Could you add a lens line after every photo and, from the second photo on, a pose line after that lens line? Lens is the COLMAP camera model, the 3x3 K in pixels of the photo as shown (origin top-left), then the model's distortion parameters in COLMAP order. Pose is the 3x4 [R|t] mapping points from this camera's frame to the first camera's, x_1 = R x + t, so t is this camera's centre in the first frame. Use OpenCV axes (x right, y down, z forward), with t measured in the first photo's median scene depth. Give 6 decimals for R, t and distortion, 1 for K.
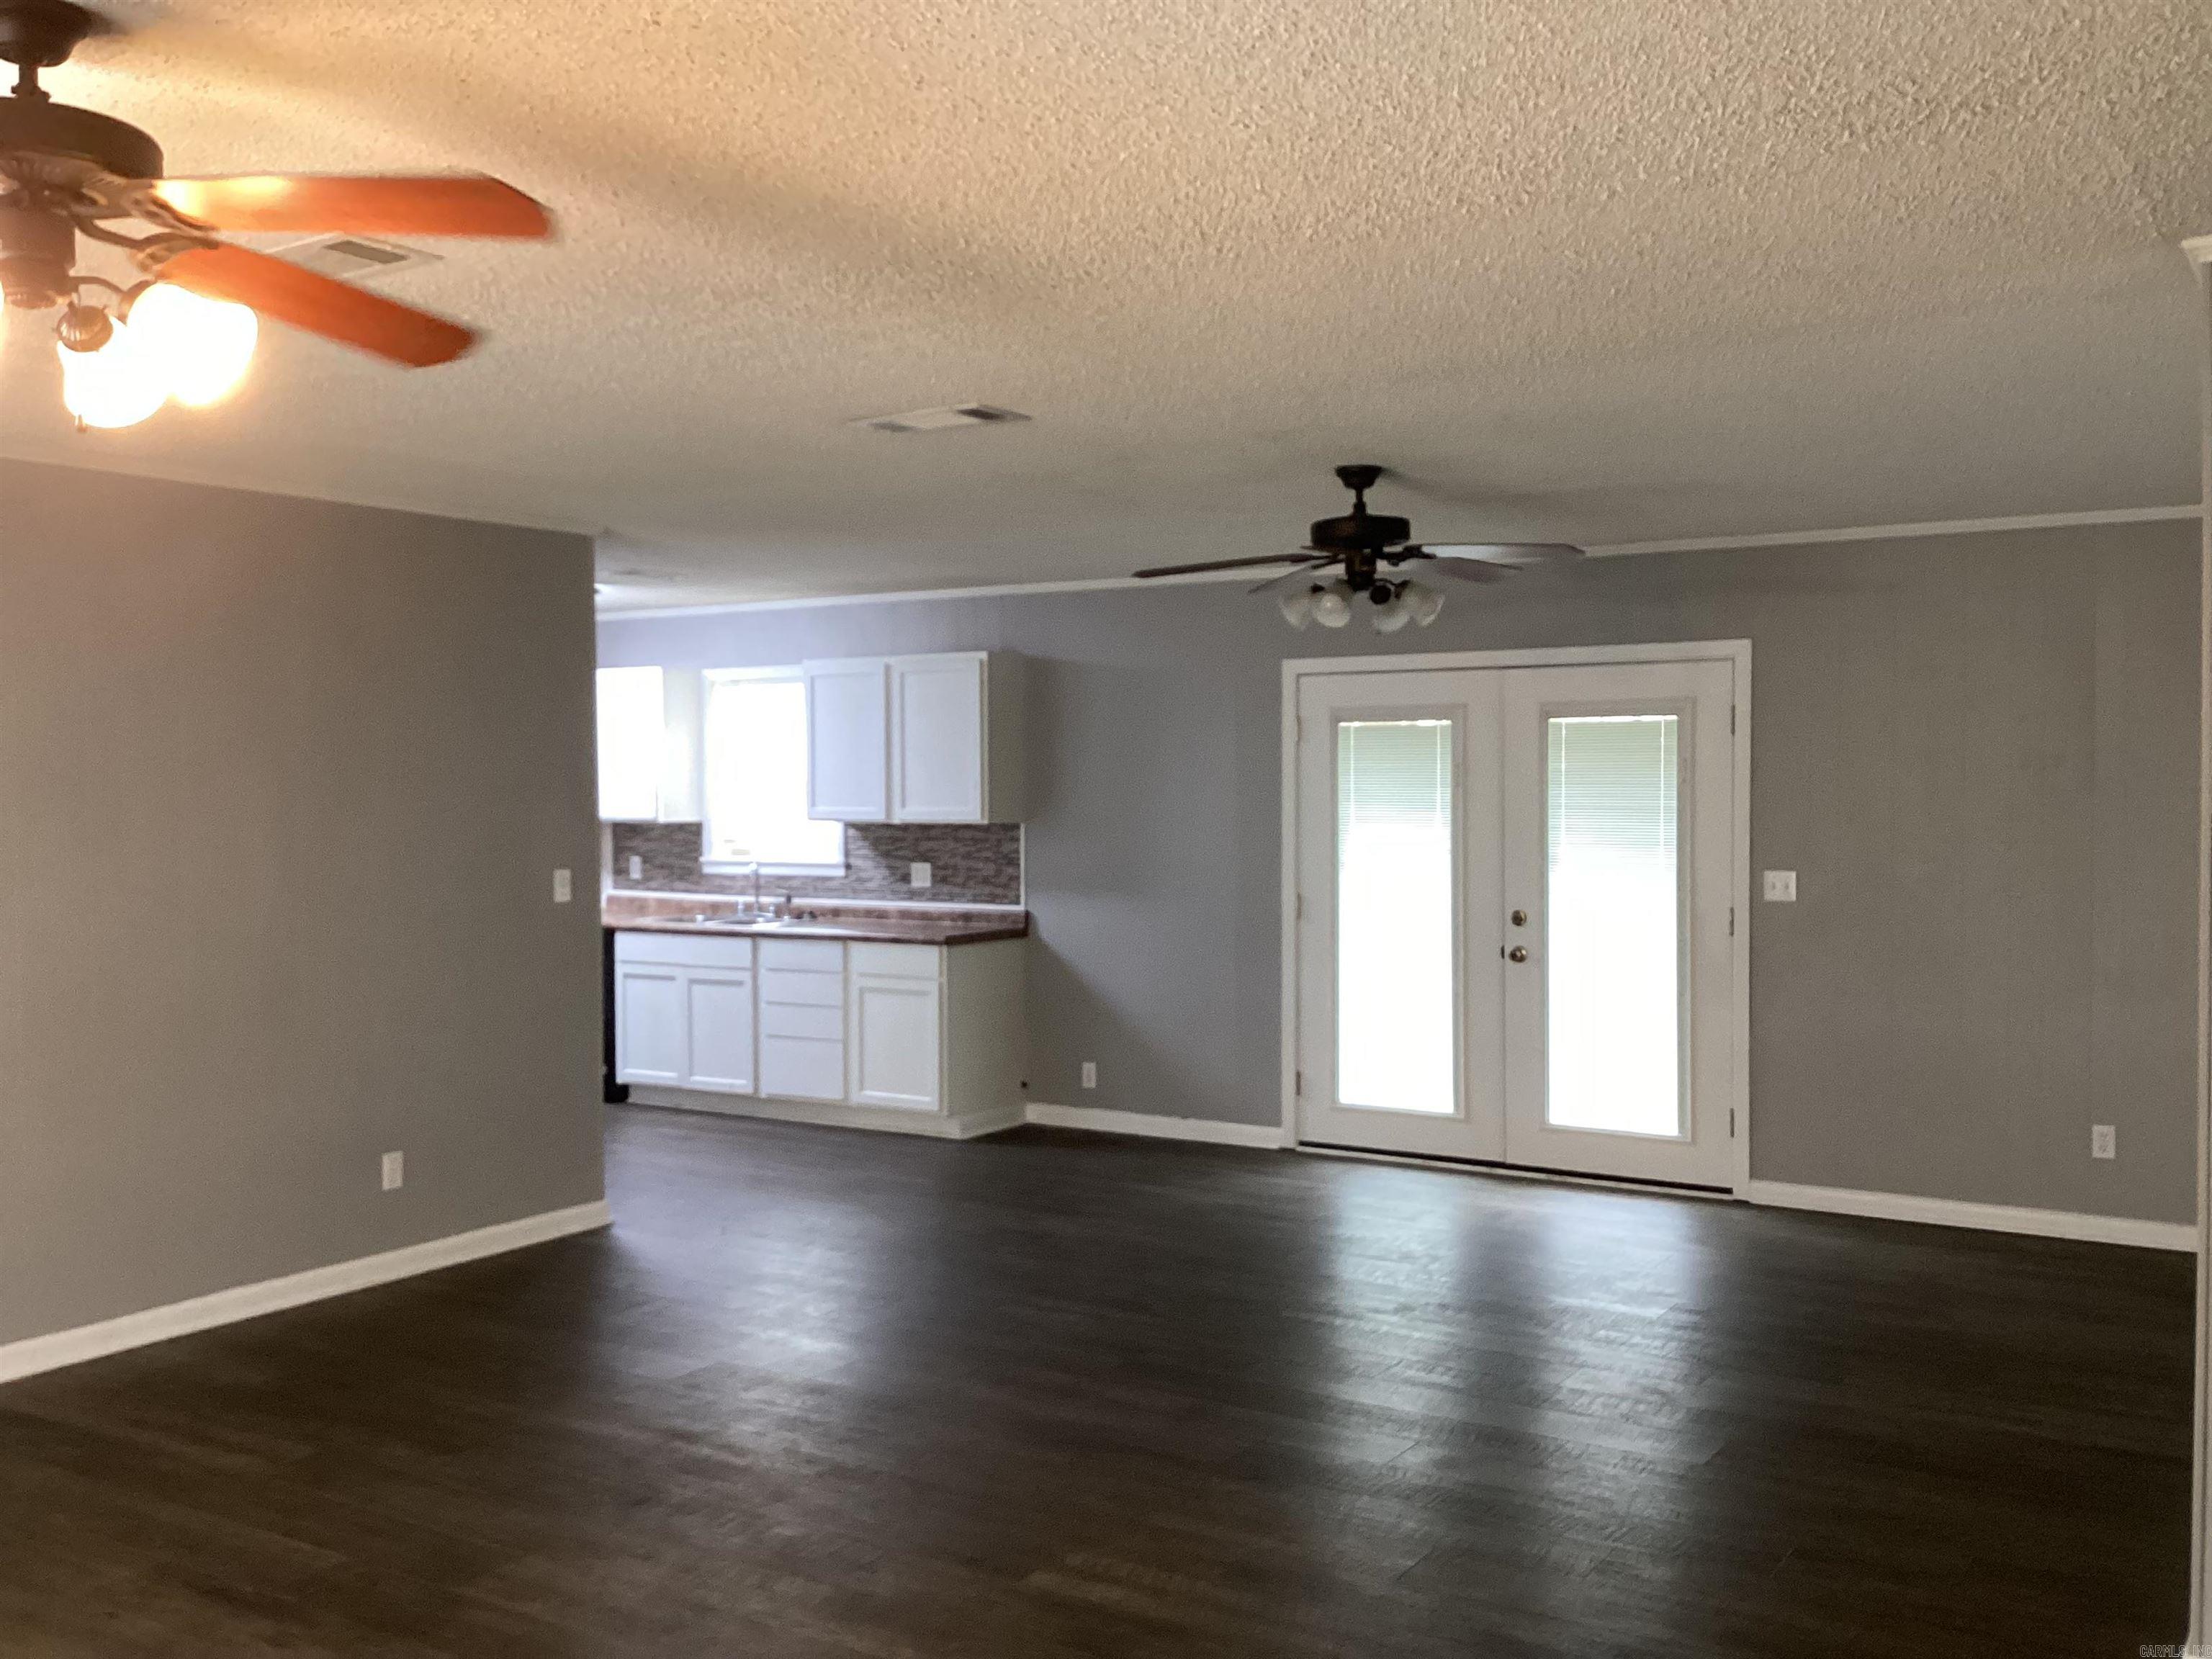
lens RADIAL K [[1996.5, 0, 1100.1], [0, 1996.5, 820.7], [0, 0, 1]] dist [0.051173, -0.137802]
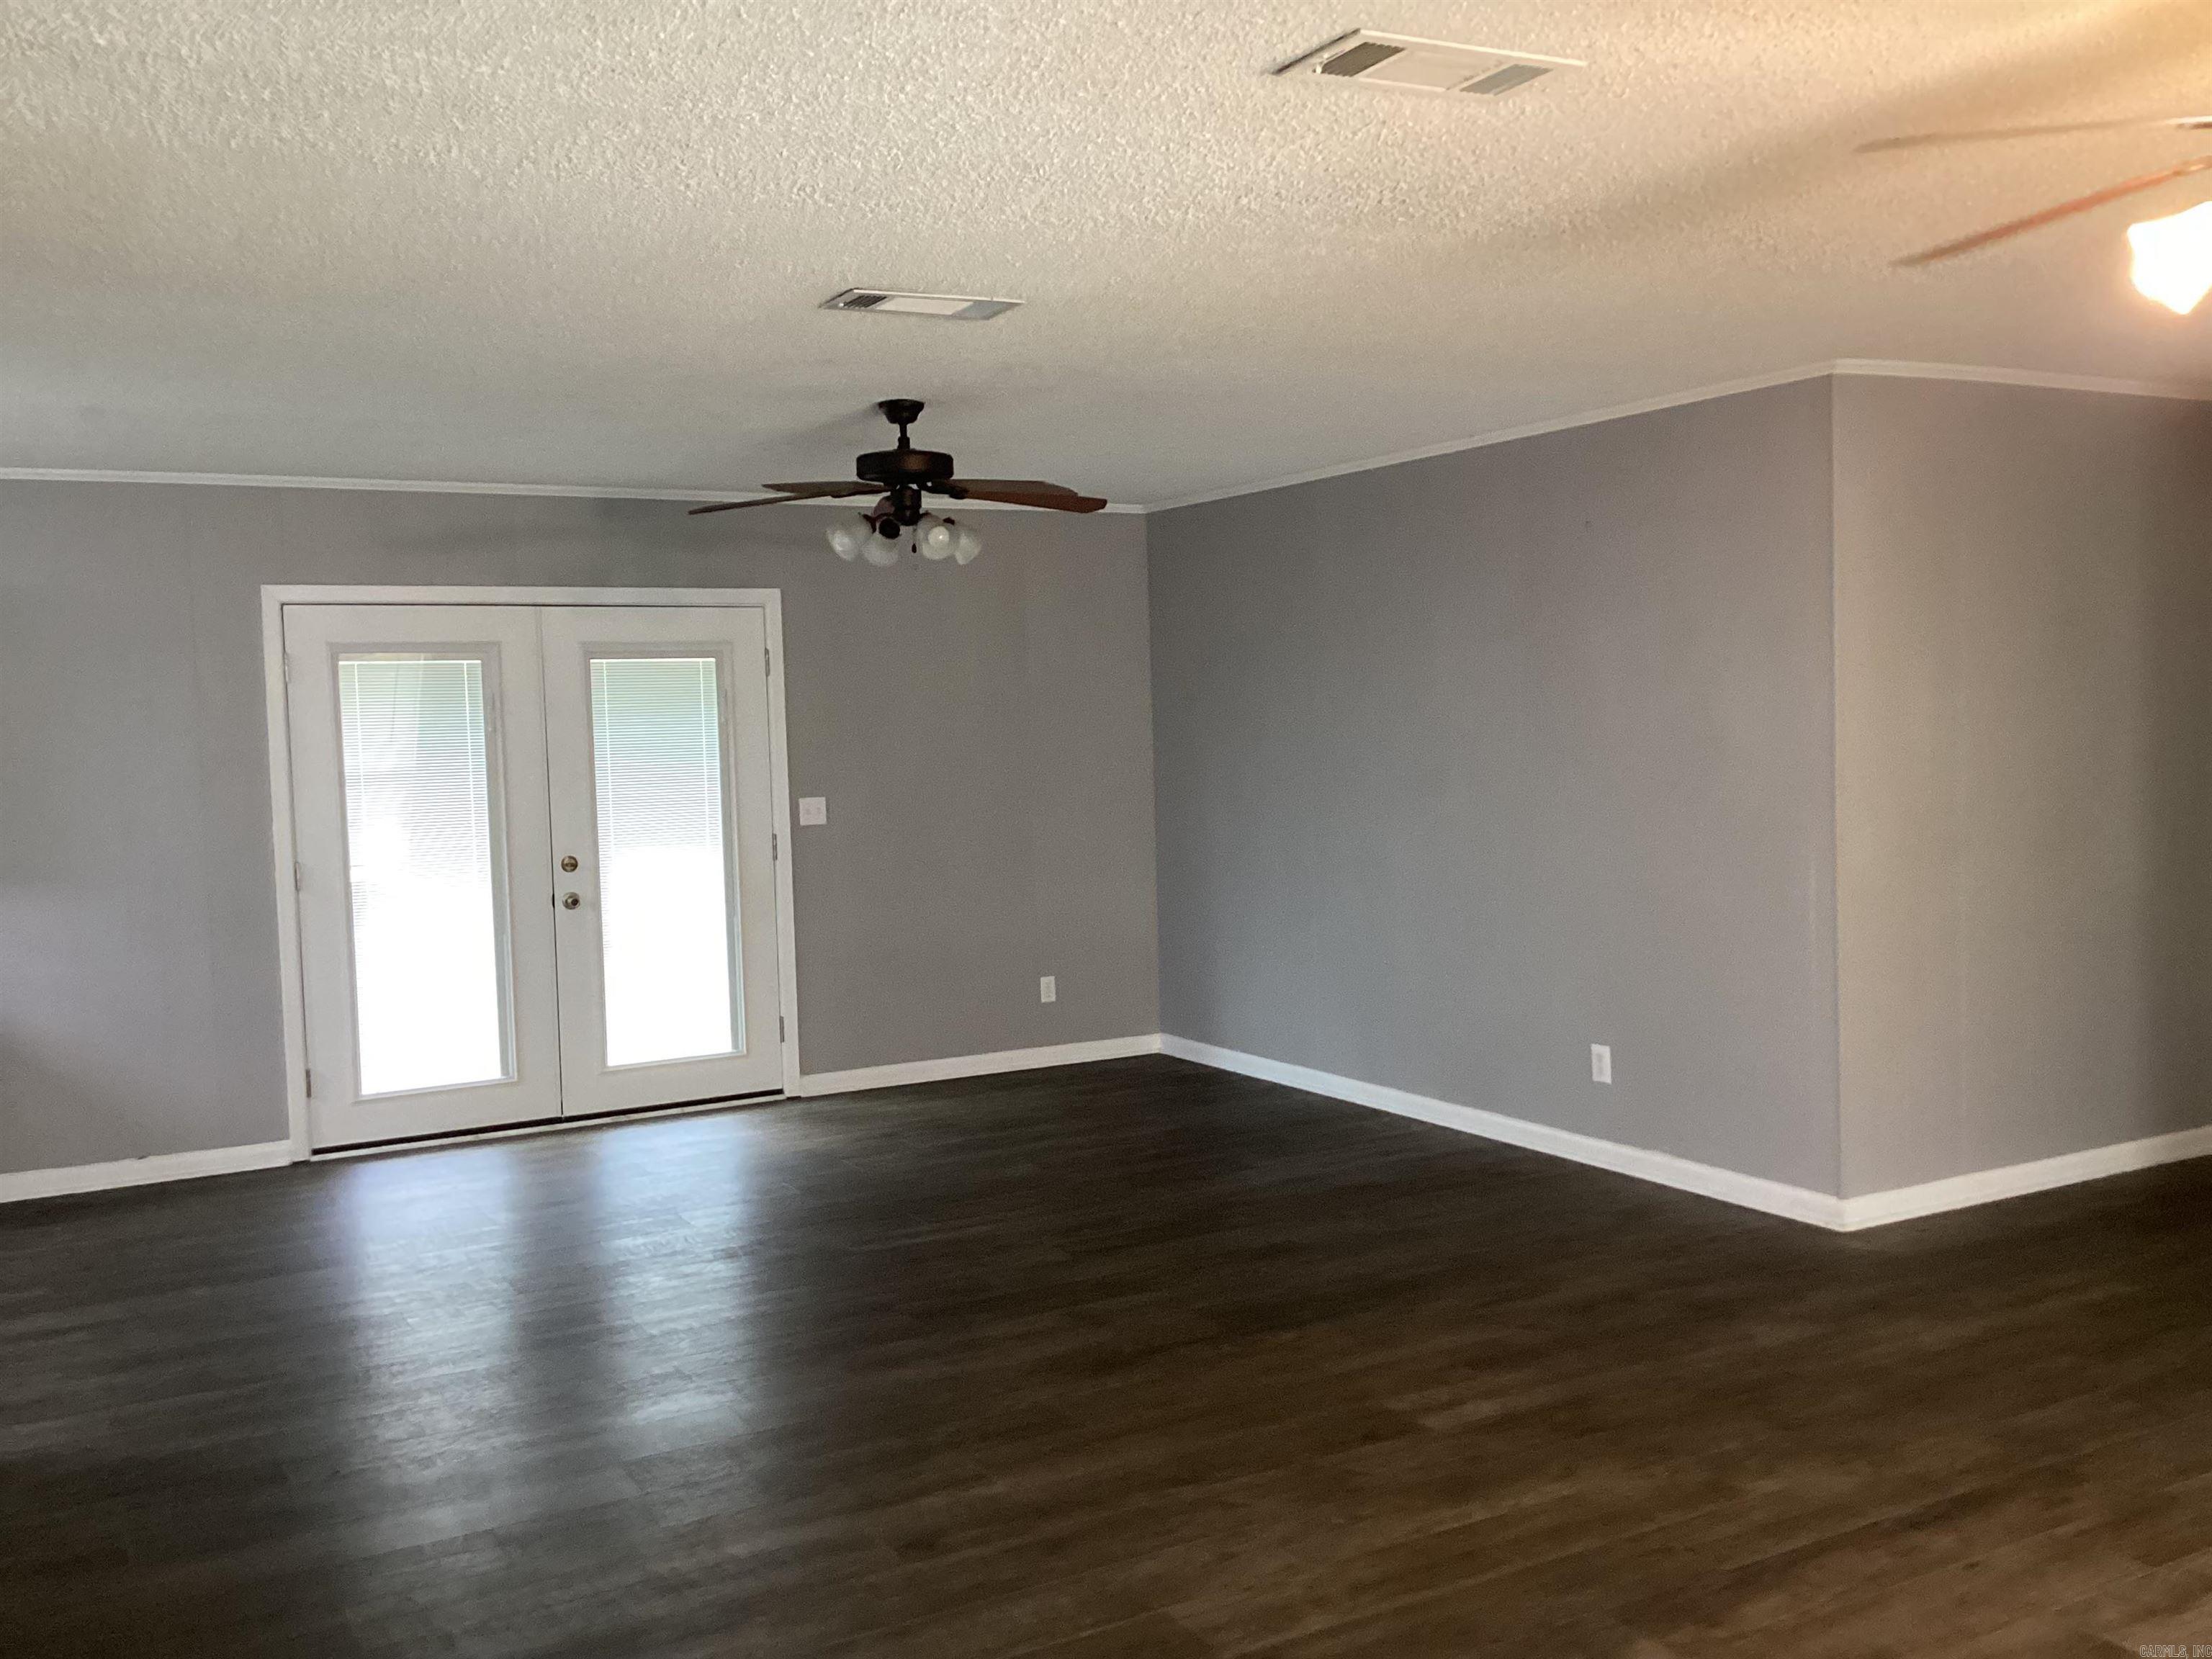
lens RADIAL K [[1953.0, 0, 1109.5], [0, 1953.0, 830.6], [0, 0, 1]] dist [0.103723, -0.191429]
pose [[0.458070, -0.064588, 0.886566, -0.526165], [0.044148, 0.997779, 0.049880, -0.003636], [-0.887819, 0.016291, 0.459904, 0.329229]]
